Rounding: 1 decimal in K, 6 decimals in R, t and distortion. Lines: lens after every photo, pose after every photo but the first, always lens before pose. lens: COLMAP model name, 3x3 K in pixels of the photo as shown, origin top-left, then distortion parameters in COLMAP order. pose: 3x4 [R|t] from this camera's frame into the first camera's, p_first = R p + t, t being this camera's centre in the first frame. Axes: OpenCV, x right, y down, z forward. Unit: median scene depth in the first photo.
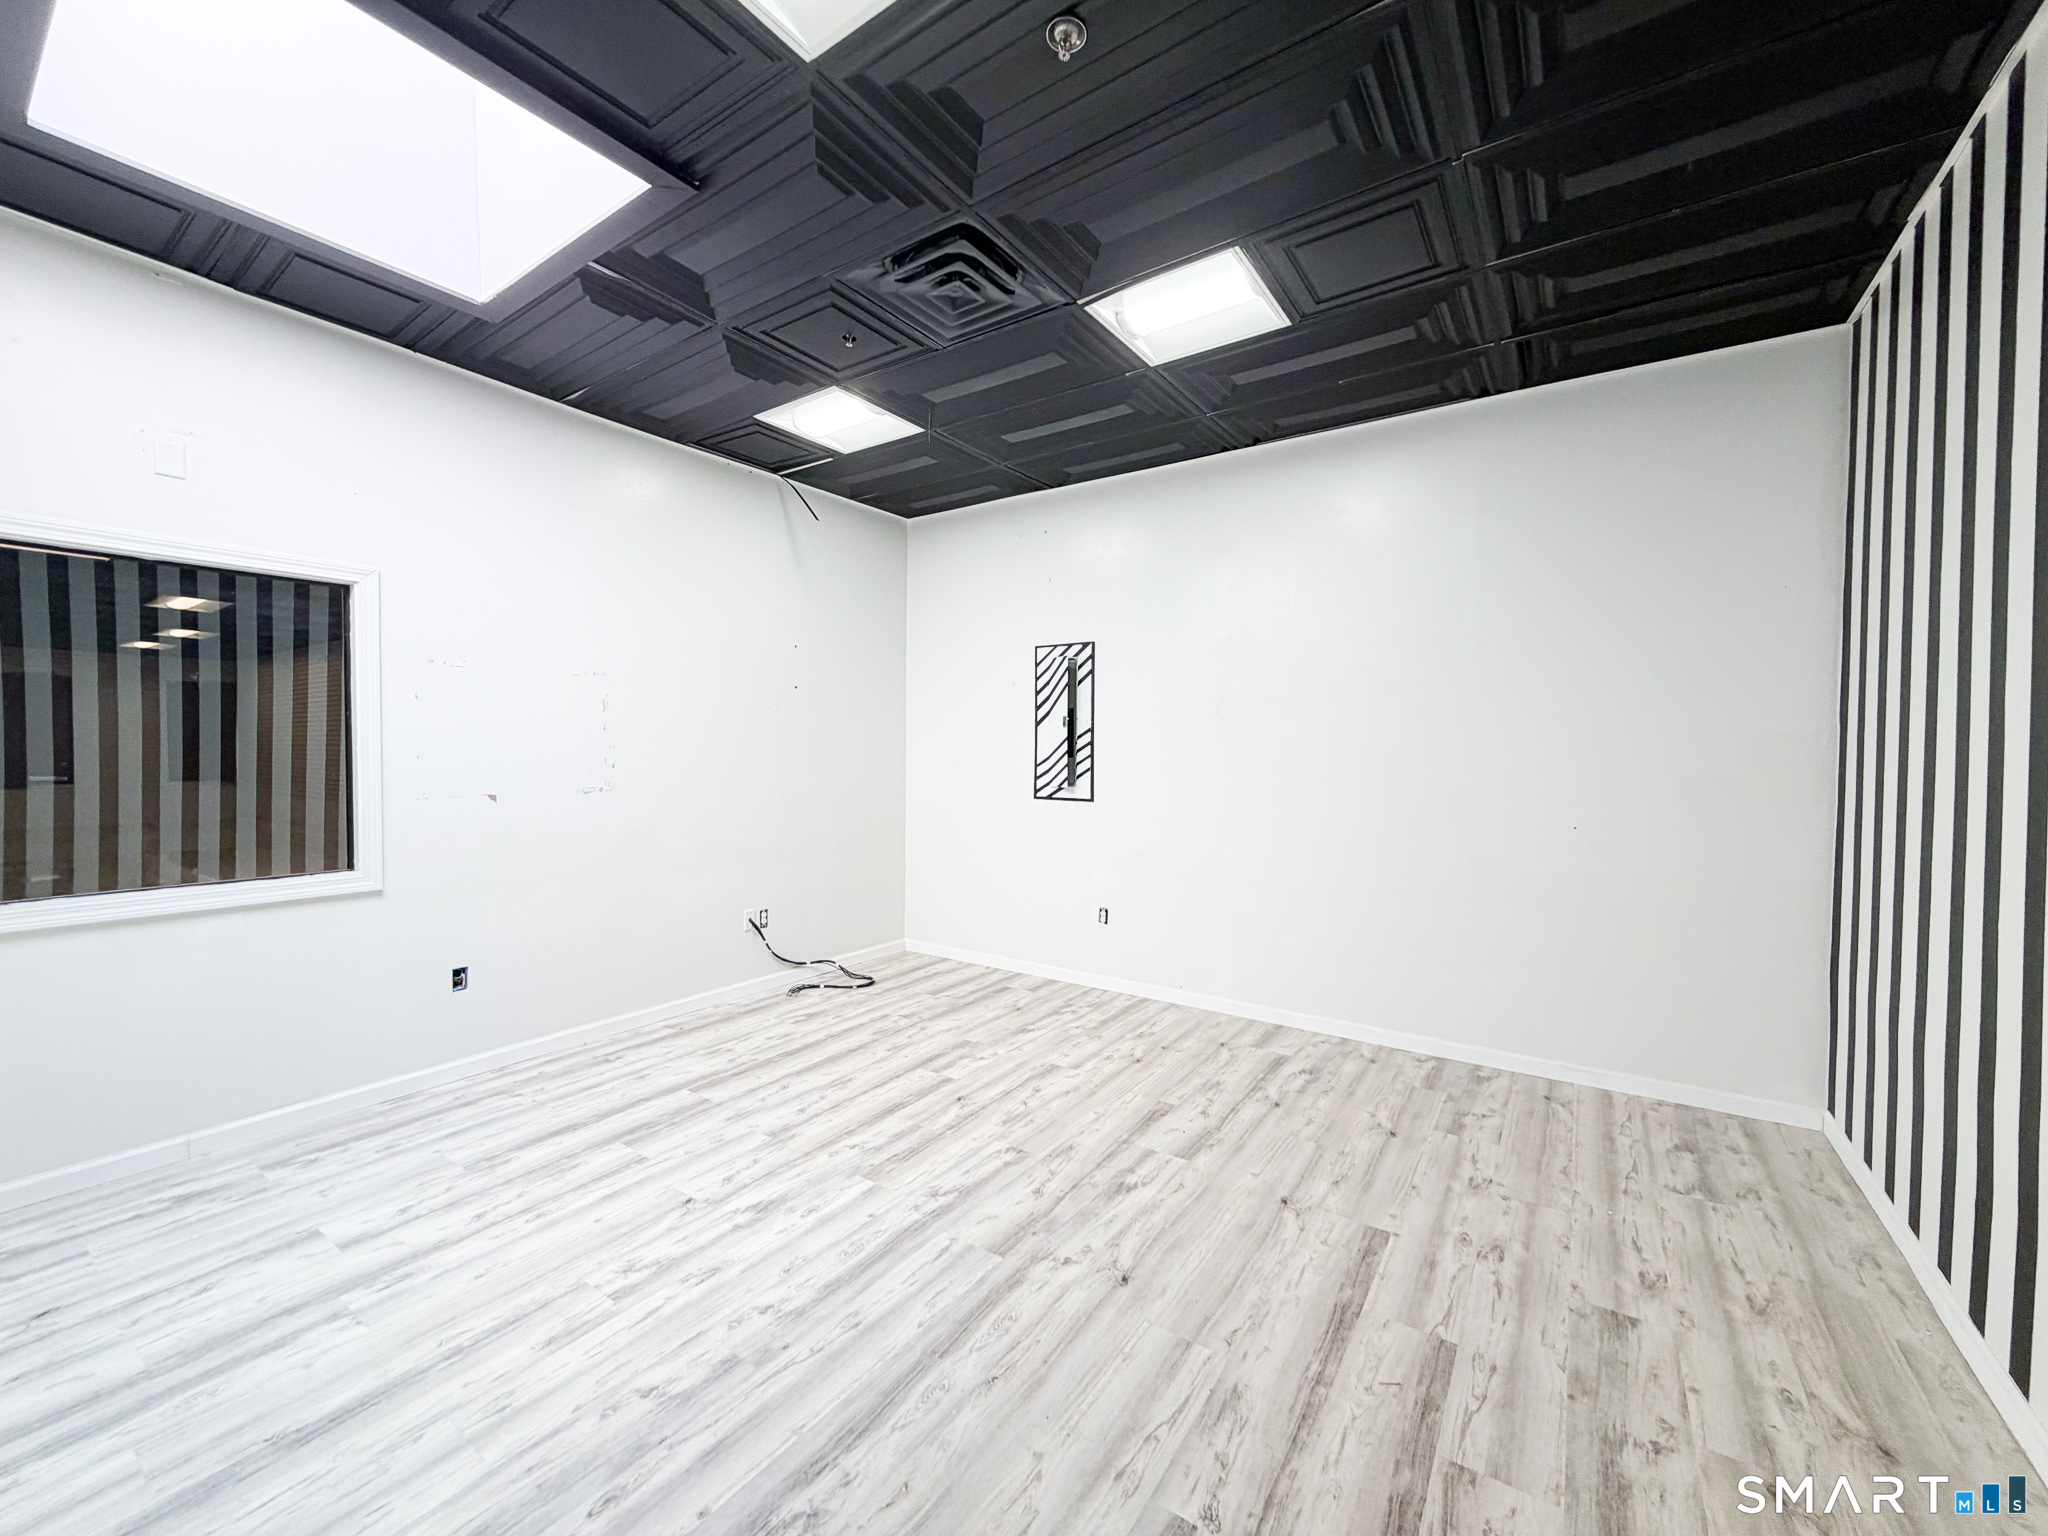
lens RADIAL K [[816.2, 0, 1018.1], [0, 816.2, 764.8], [0, 0, 1]] dist [-0.000325, 0.000813]
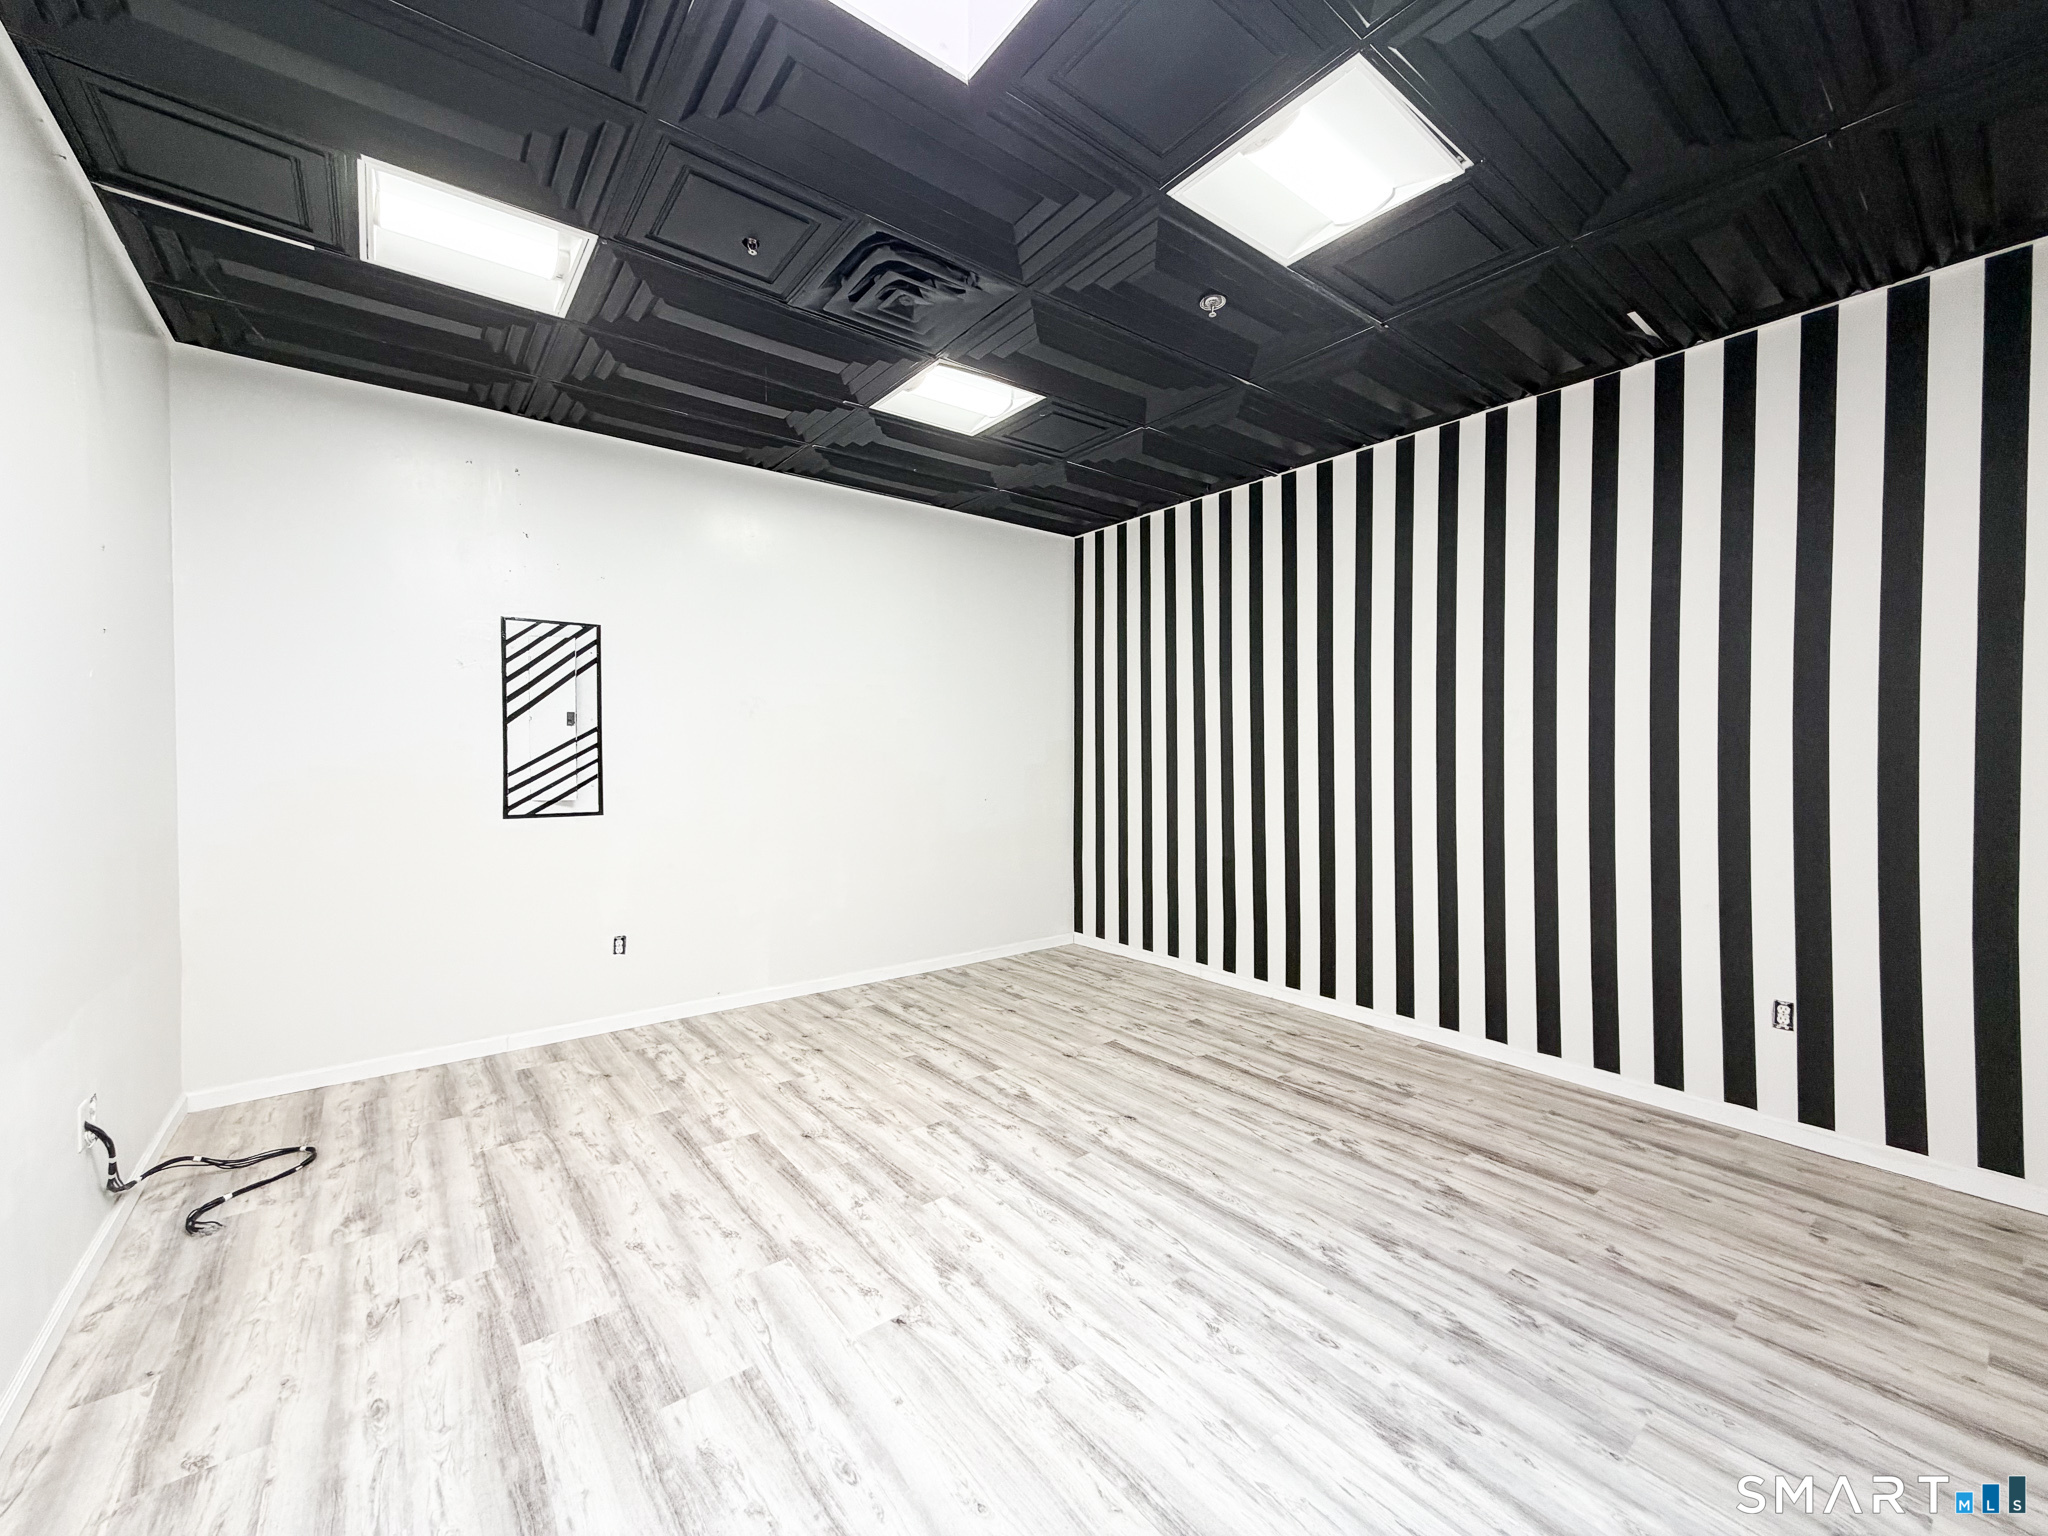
lens RADIAL K [[816.2, 0, 1019.2], [0, 816.2, 759.7], [0, 0, 1]] dist [-0.000325, 0.000813]
pose [[0.298144, -0.016599, 0.954377, -0.812973], [0.019668, 0.999743, 0.011244, -0.017485], [-0.954318, 0.015418, 0.298394, 0.462209]]
